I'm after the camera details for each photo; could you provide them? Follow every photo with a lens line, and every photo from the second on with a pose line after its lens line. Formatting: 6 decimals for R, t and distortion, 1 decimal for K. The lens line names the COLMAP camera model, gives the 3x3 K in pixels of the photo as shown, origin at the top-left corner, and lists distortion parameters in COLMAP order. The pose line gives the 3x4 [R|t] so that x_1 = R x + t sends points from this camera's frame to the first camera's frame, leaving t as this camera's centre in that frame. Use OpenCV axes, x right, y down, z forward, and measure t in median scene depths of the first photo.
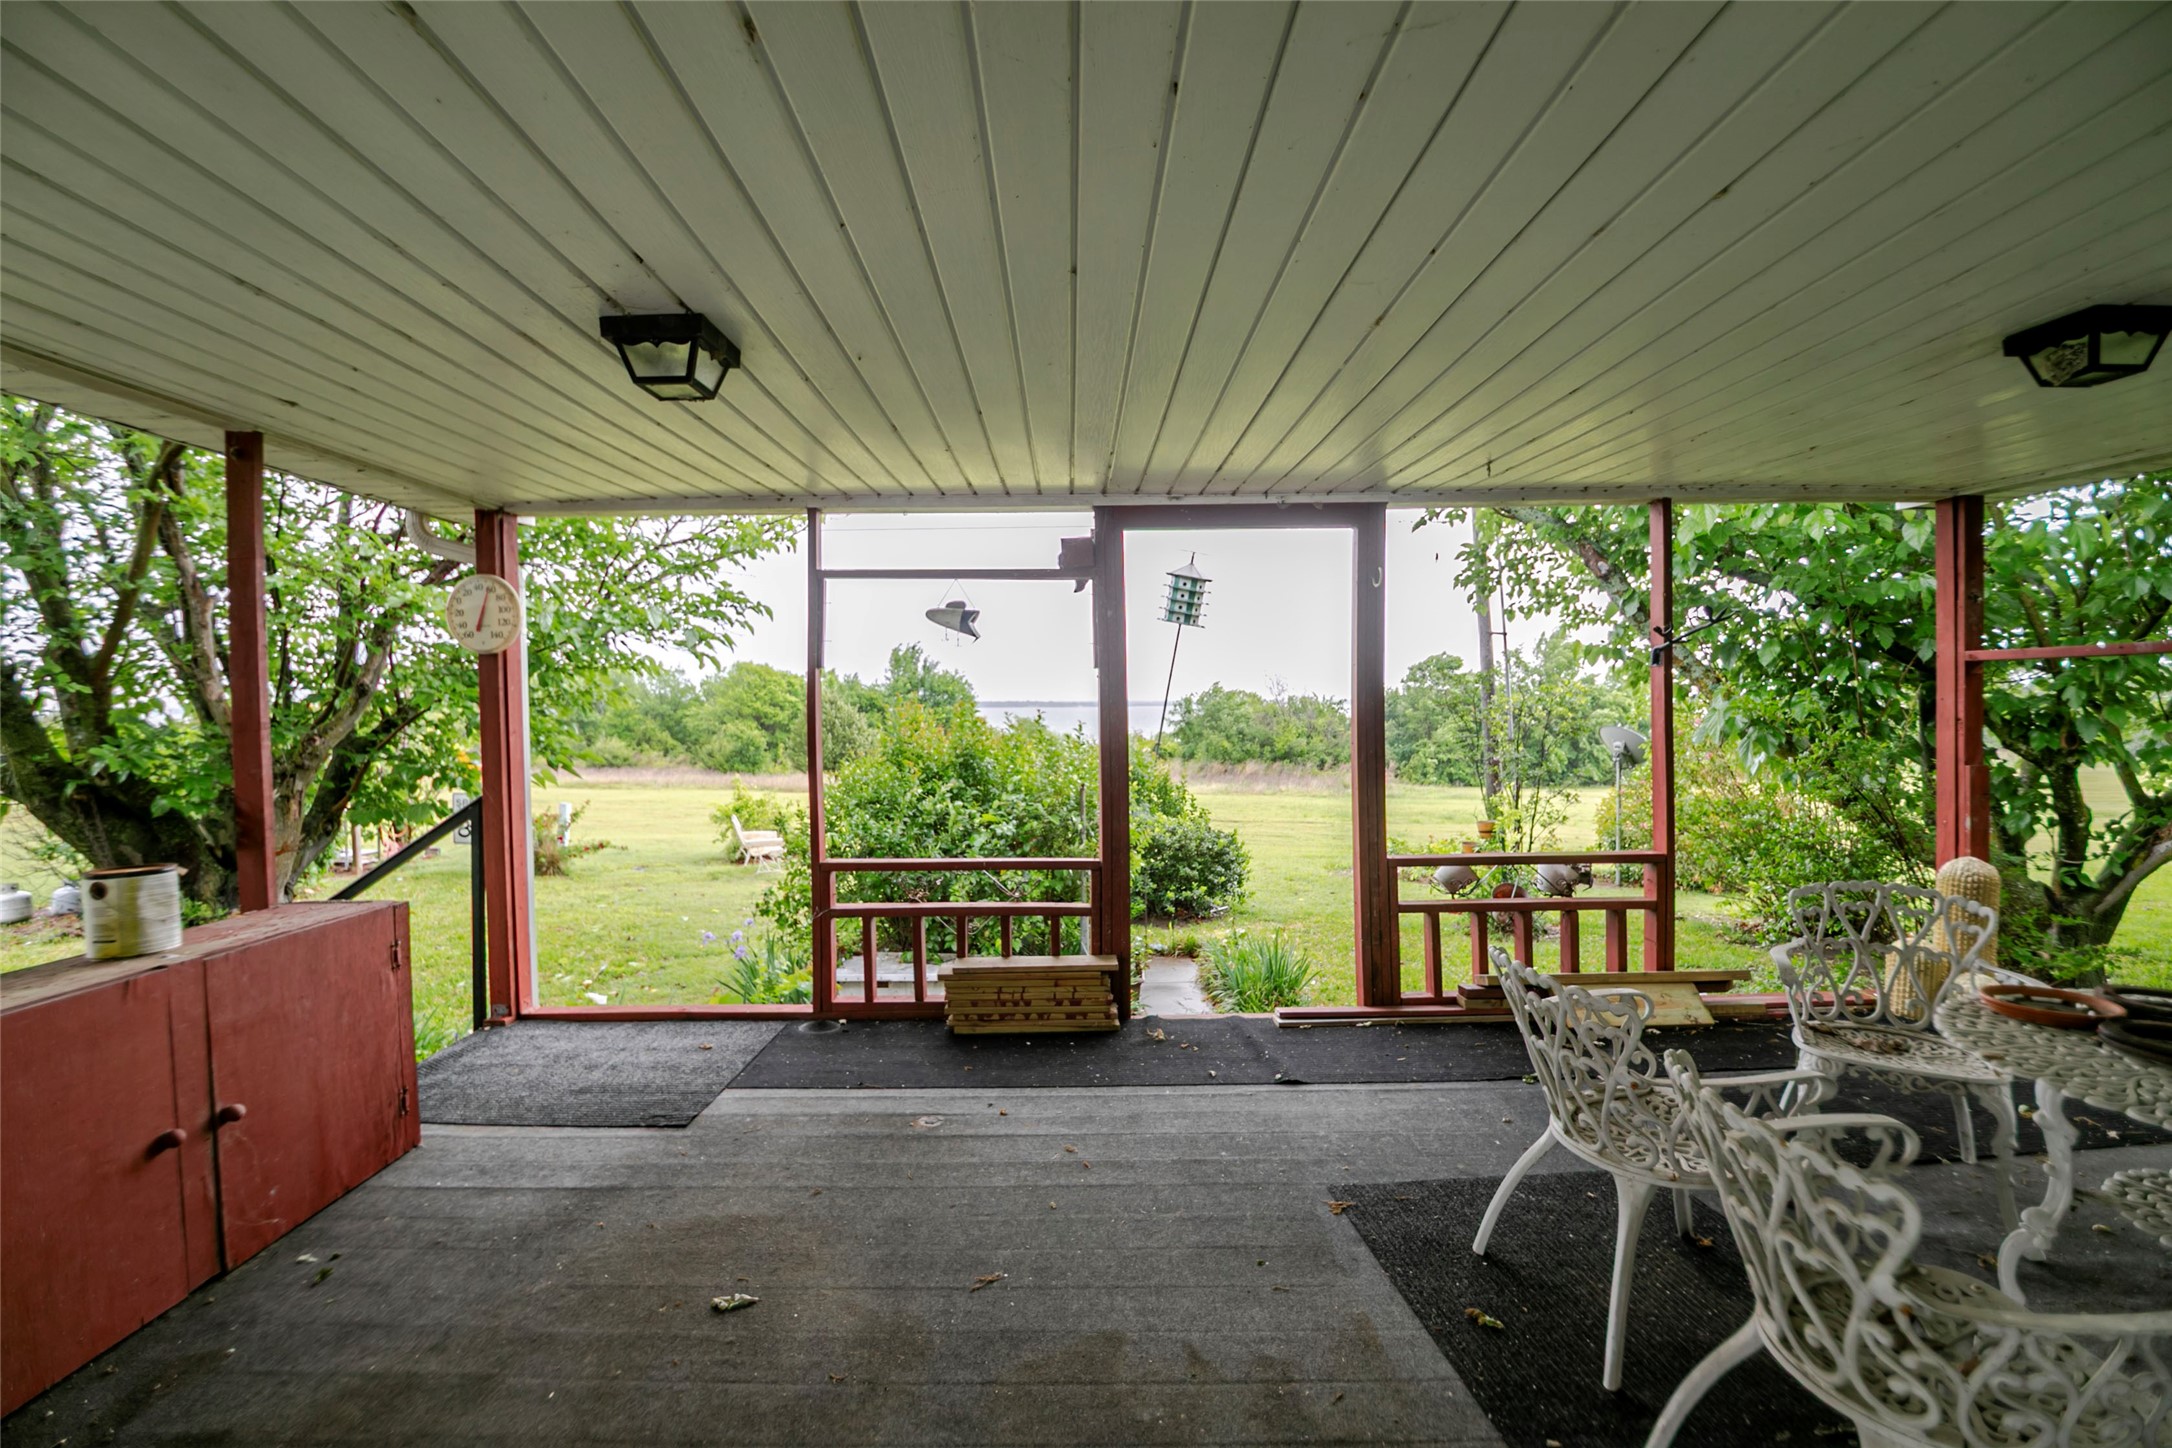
lens RADIAL K [[942.8, 0, 1069.5], [0, 942.8, 713.4], [0, 0, 1]] dist [-0.019481, -0.001259]
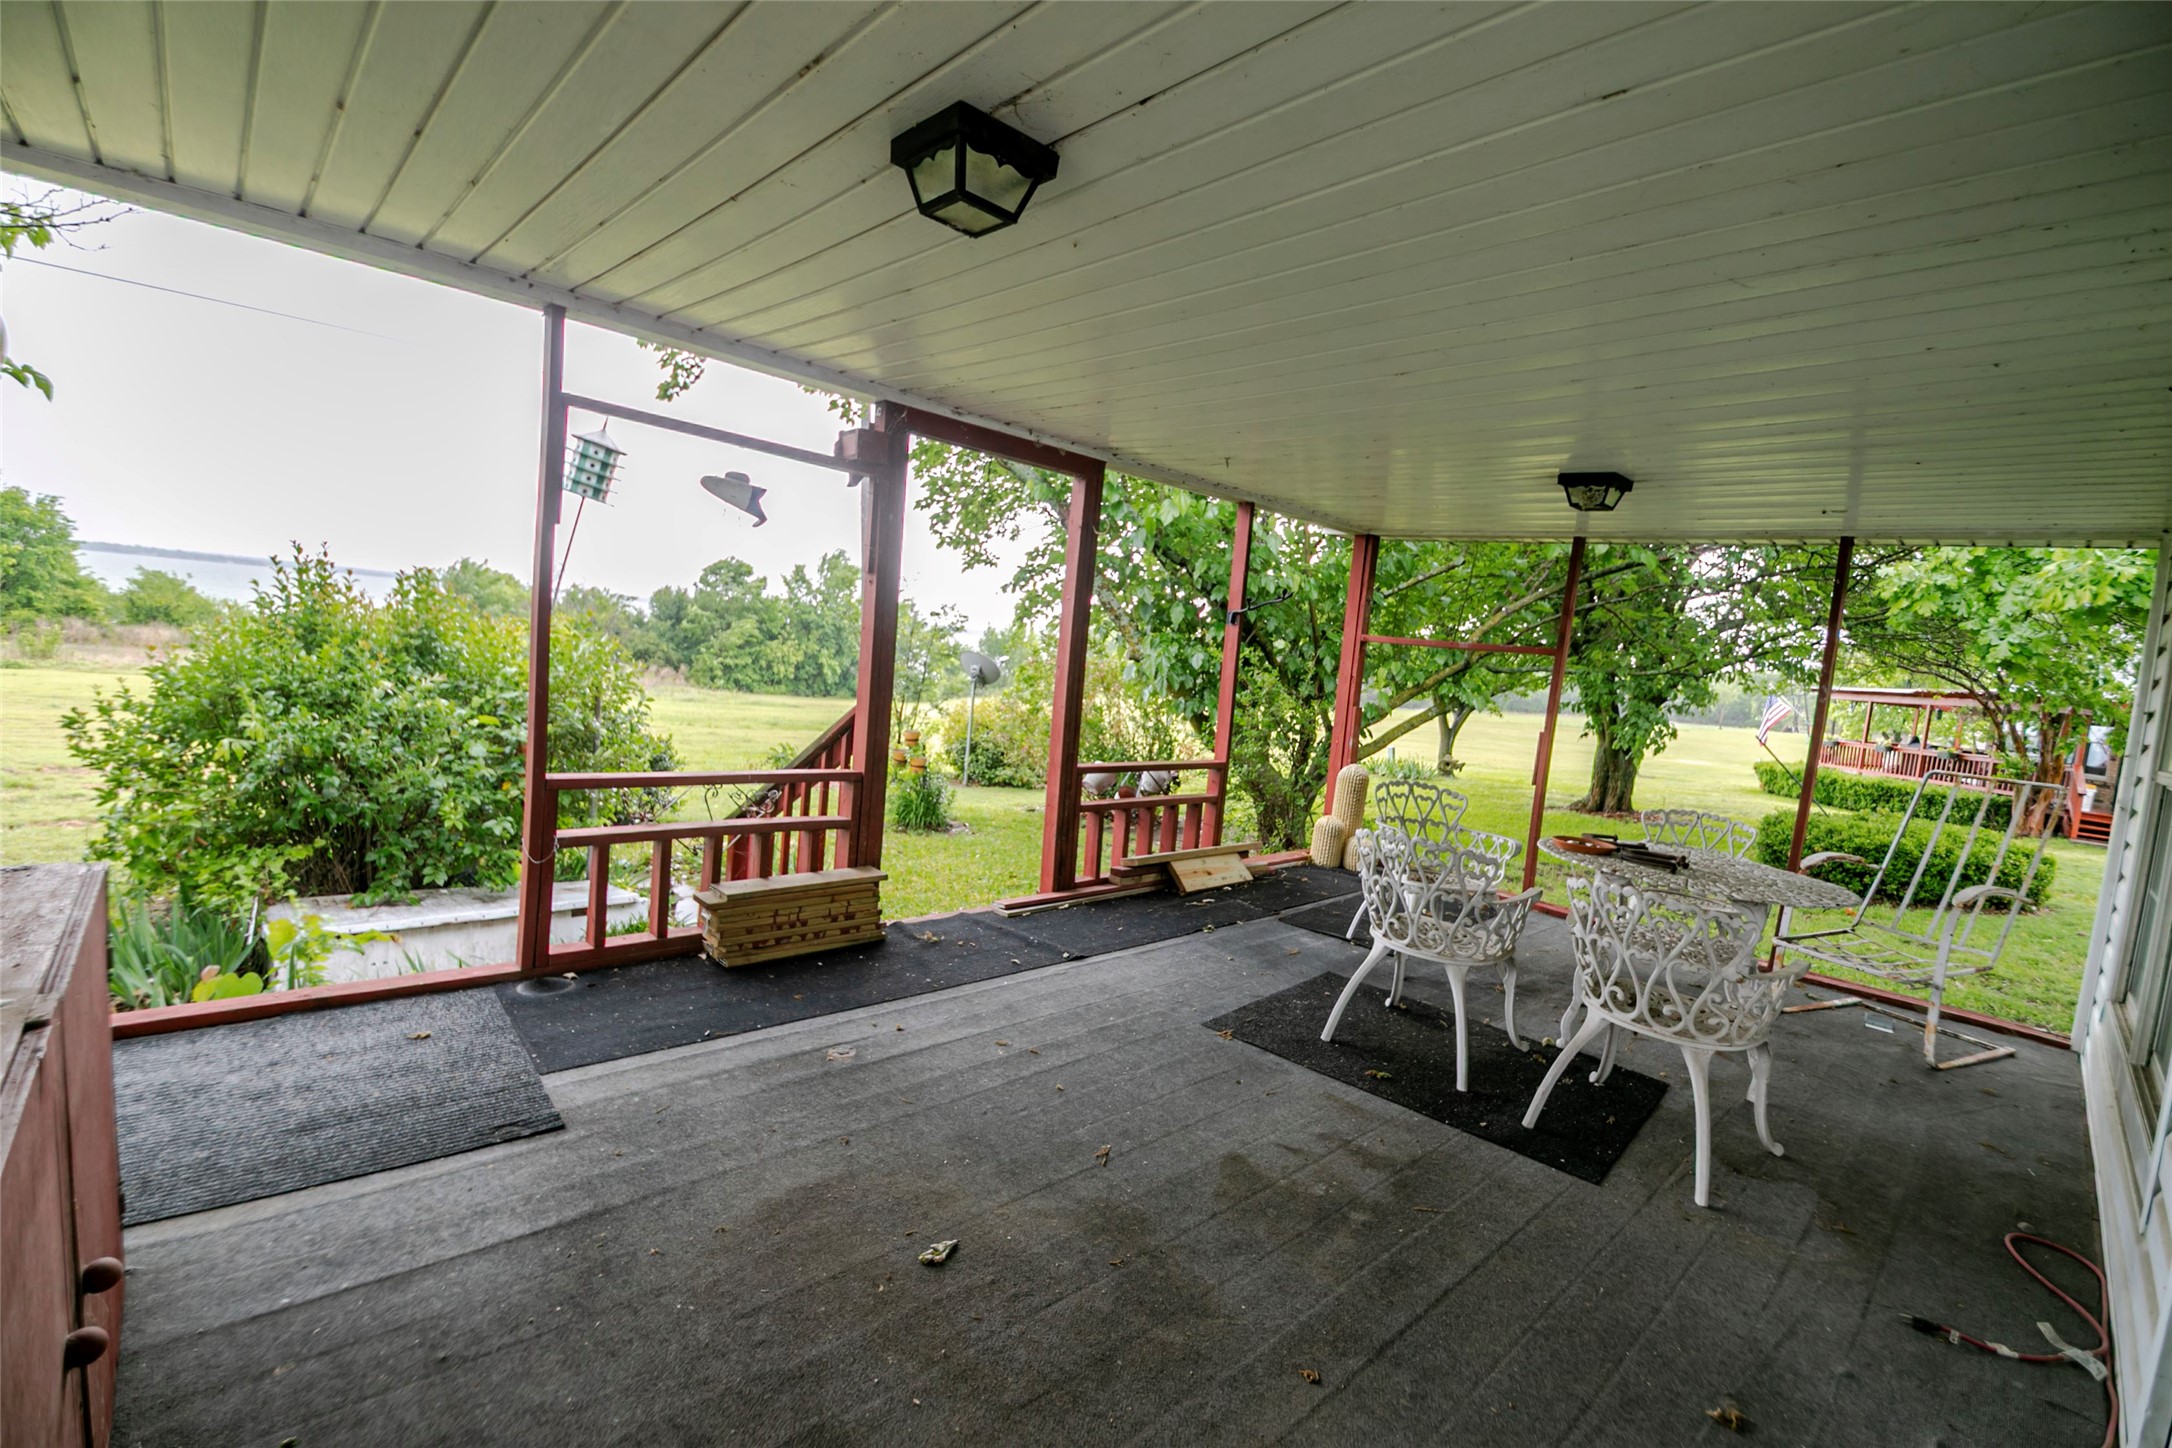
lens RADIAL K [[942.8, 0, 1076.4], [0, 942.8, 718.8], [0, 0, 1]] dist [-0.019481, -0.001259]
pose [[0.726141, 0.025400, 0.687076, -0.492076], [-0.098891, 0.992785, 0.067812, 0.014401], [-0.680396, -0.117187, 0.723414, 0.158195]]
